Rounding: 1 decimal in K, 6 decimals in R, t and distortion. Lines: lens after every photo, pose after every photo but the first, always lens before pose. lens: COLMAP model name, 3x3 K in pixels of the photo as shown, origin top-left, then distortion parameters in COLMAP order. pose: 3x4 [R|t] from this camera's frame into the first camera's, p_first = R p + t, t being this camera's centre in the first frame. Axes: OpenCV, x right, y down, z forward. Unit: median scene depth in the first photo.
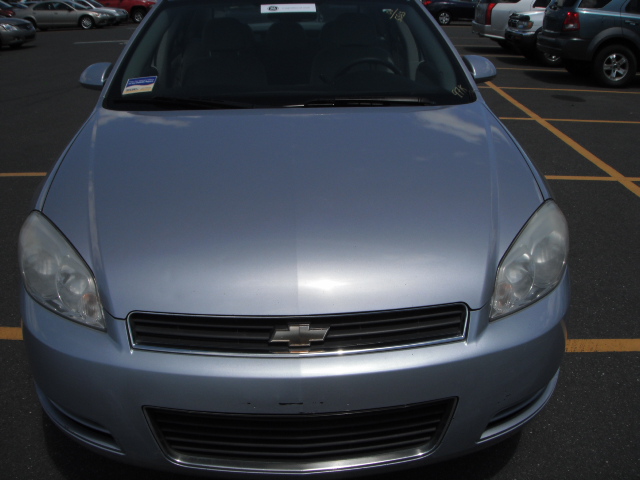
lens RADIAL K [[739.9, 0, 320.0], [0, 739.9, 240.0], [0, 0, 1]] dist [-0.219100, 0.009104]
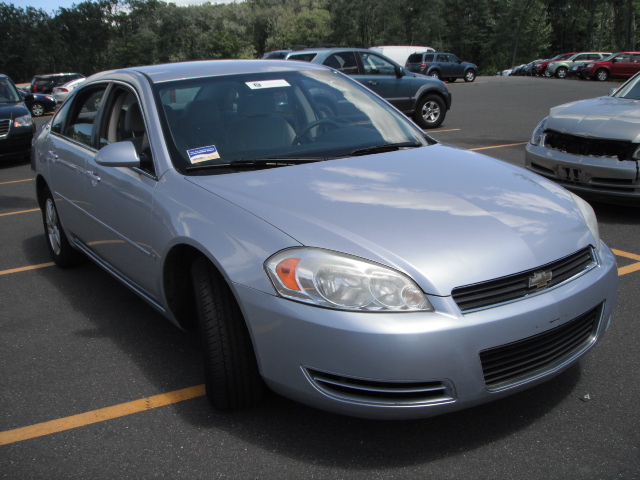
lens RADIAL K [[739.9, 0, 320.0], [0, 739.9, 240.0], [0, 0, 1]] dist [-0.219100, 0.009104]
pose [[0.842127, -0.167224, 0.512698, -1.124328], [0.224960, 0.972971, -0.052158, 0.025119], [-0.490118, 0.159260, 0.856983, -0.073138]]
